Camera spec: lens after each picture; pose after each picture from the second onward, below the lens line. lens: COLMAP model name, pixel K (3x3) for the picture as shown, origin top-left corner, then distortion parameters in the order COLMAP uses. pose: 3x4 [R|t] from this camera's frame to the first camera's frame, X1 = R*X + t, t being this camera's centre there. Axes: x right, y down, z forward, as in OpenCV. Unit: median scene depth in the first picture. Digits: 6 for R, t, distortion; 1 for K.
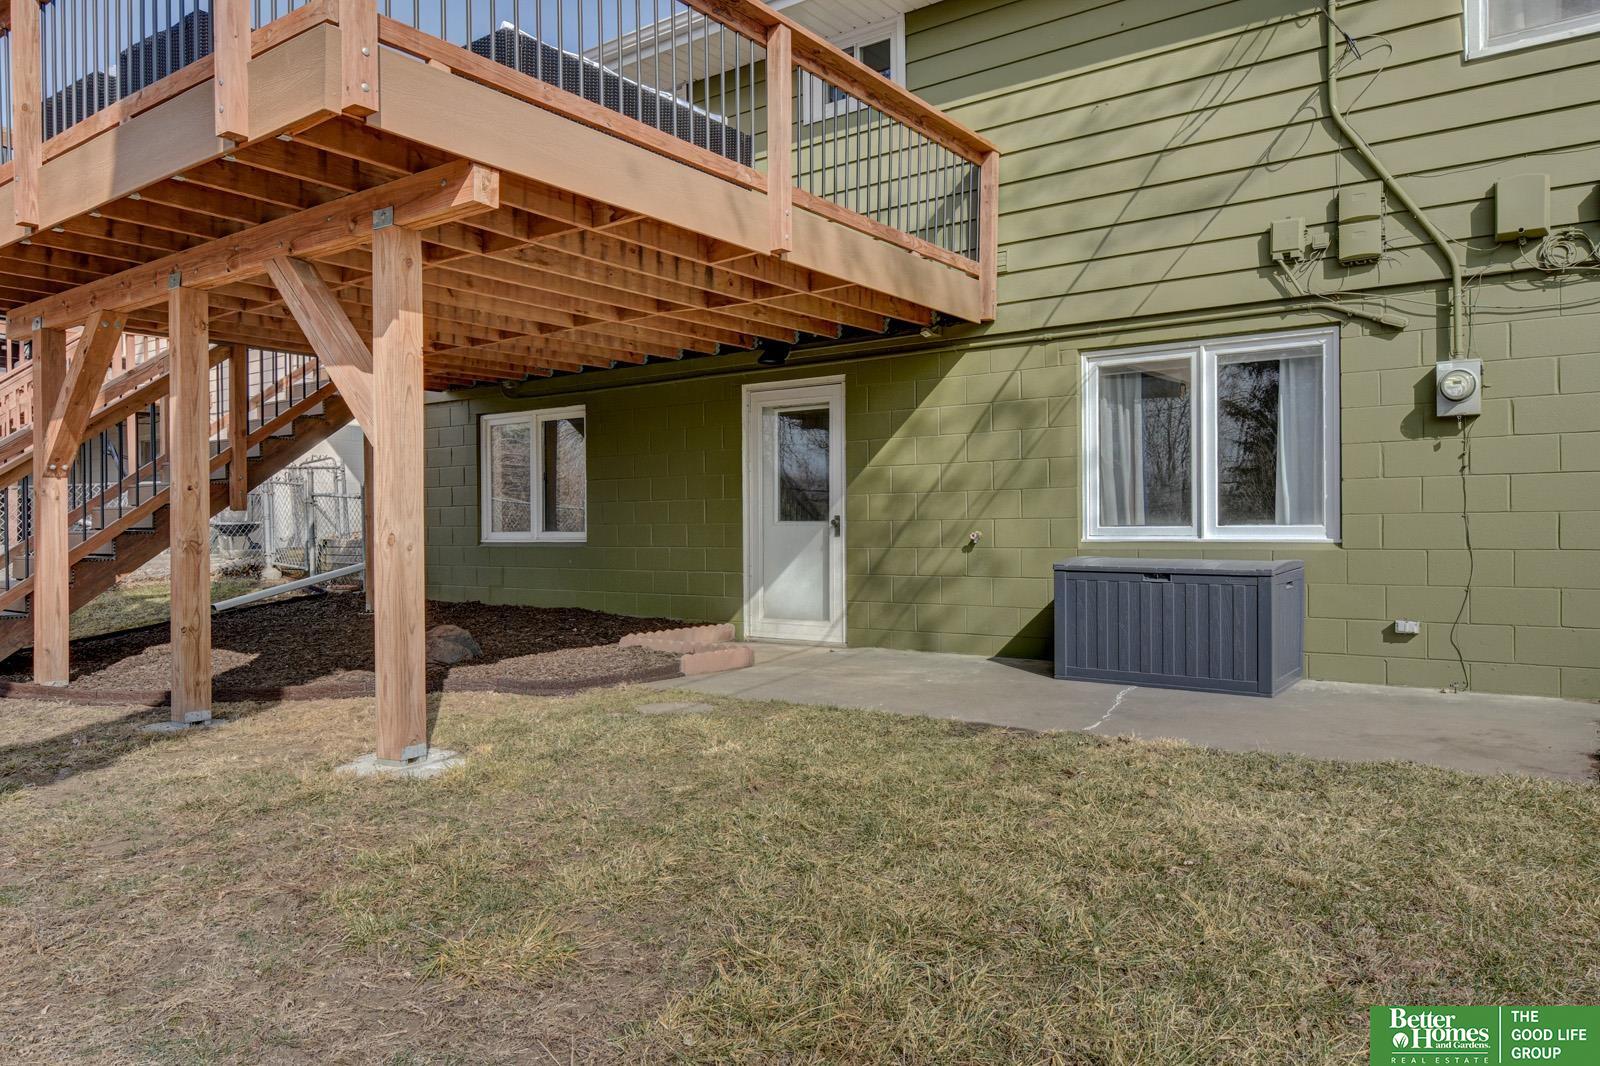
lens RADIAL K [[1093.3, 0, 854.9], [0, 1093.3, 536.4], [0, 0, 1]] dist [0.001598, -0.000296]
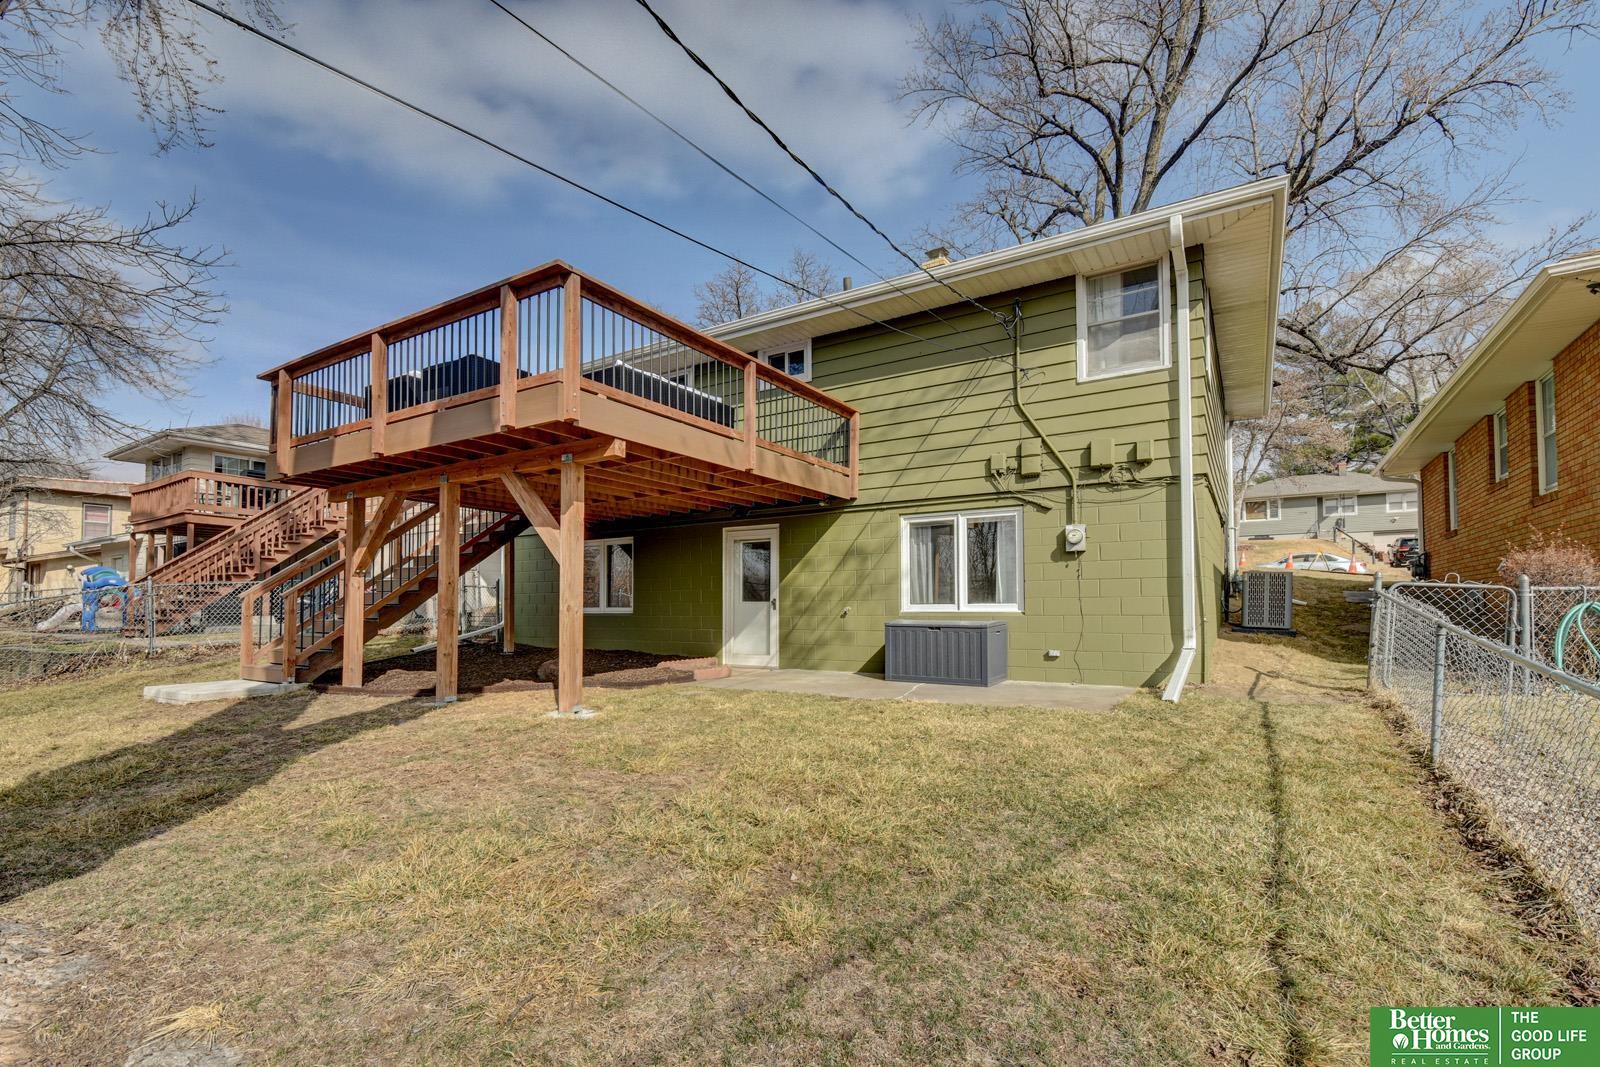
lens RADIAL K [[695.8, 0, 842.4], [0, 695.8, 585.4], [0, 0, 1]] dist [0.000273, 0.000041]
pose [[0.996029, 0.004723, 0.088901, -0.008333], [-0.001142, 0.999187, -0.040291, 0.008234], [-0.089019, 0.040029, 0.995225, -0.262282]]
